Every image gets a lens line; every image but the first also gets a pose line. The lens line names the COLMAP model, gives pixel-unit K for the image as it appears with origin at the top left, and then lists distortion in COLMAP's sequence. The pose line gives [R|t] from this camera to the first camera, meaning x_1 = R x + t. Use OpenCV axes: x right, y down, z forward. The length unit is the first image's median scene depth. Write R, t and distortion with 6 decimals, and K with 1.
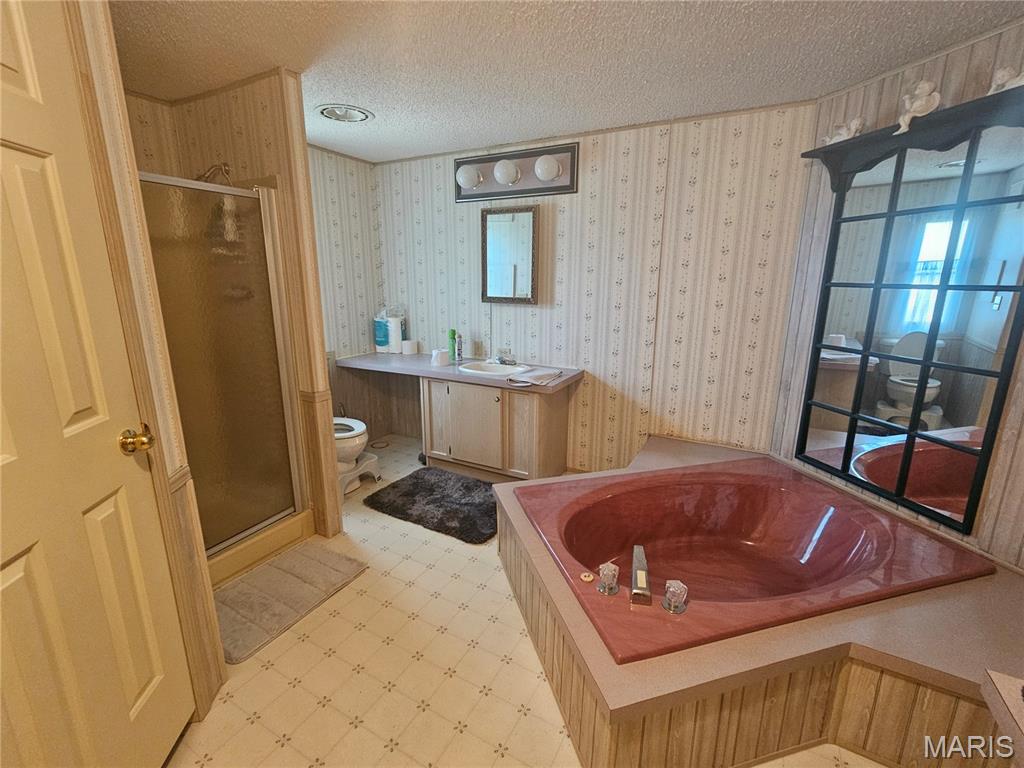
lens RADIAL K [[455.2, 0, 512.9], [0, 455.2, 383.8], [0, 0, 1]] dist [-0.001901, 0.001041]
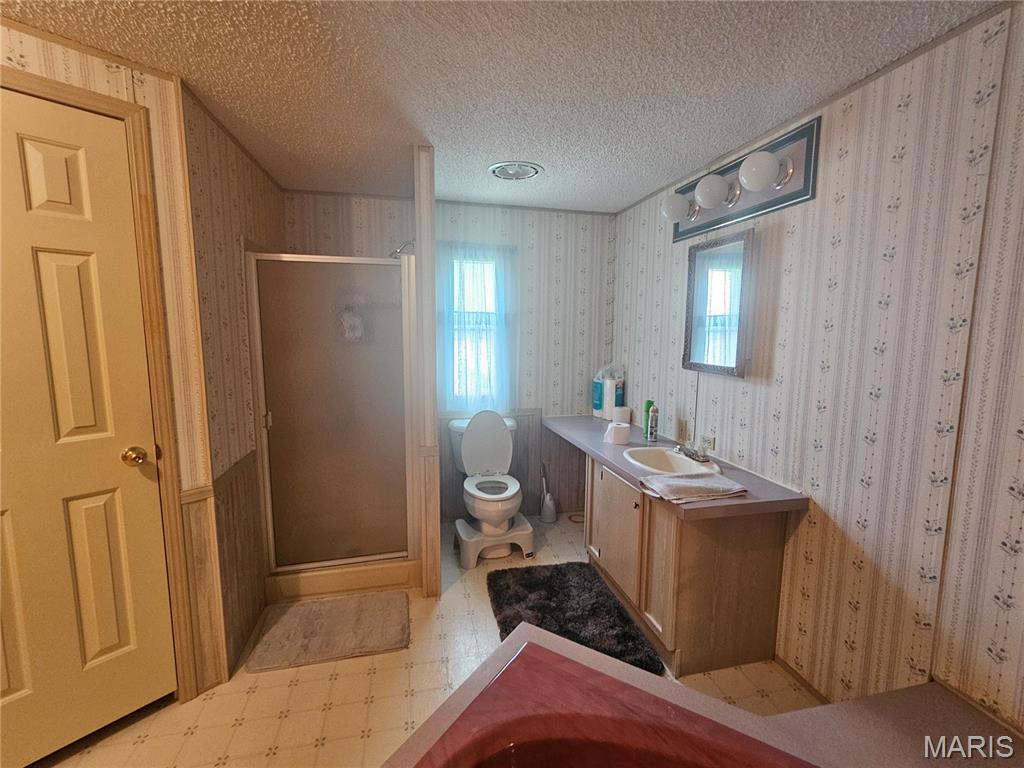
lens RADIAL K [[455.2, 0, 512.9], [0, 455.2, 383.8], [0, 0, 1]] dist [-0.001901, 0.001041]
pose [[0.664418, 0.089174, -0.742022, 0.315072], [-0.176321, 0.983532, -0.039683, -0.081199], [0.726264, 0.157200, 0.669200, 0.325371]]
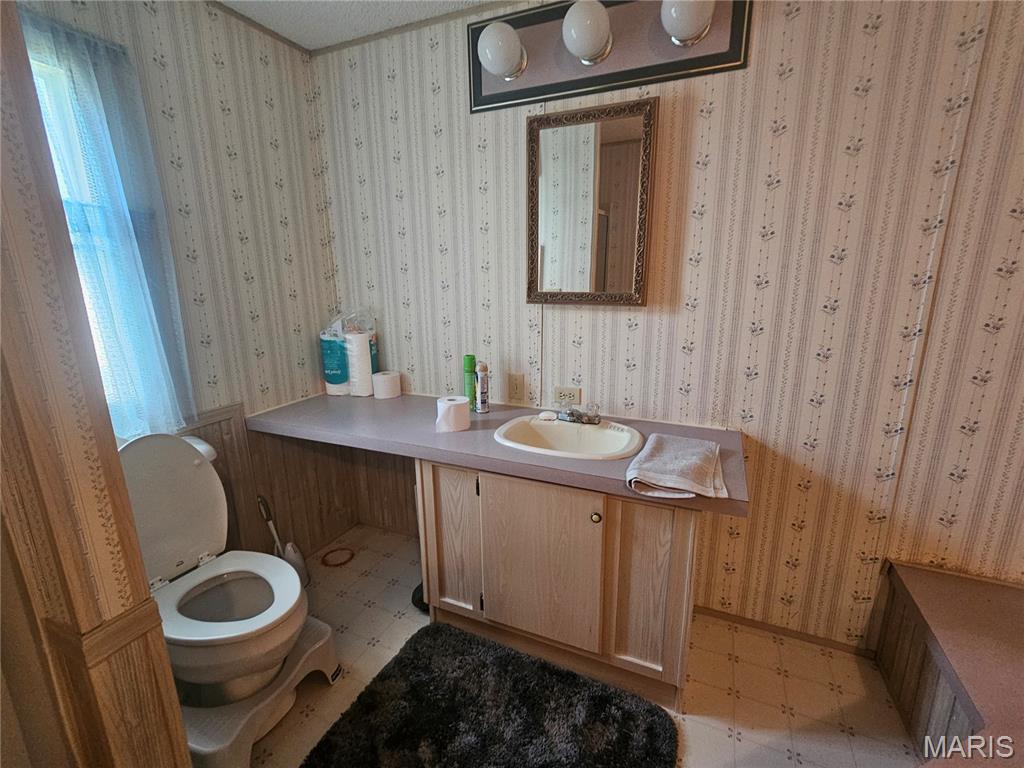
lens RADIAL K [[455.2, 0, 512.9], [0, 455.2, 383.8], [0, 0, 1]] dist [-0.001901, 0.001041]
pose [[0.996762, -0.032455, 0.073563, -0.132925], [0.032301, 0.999473, 0.003283, -0.093184], [-0.073630, -0.000896, 0.997285, 0.503366]]
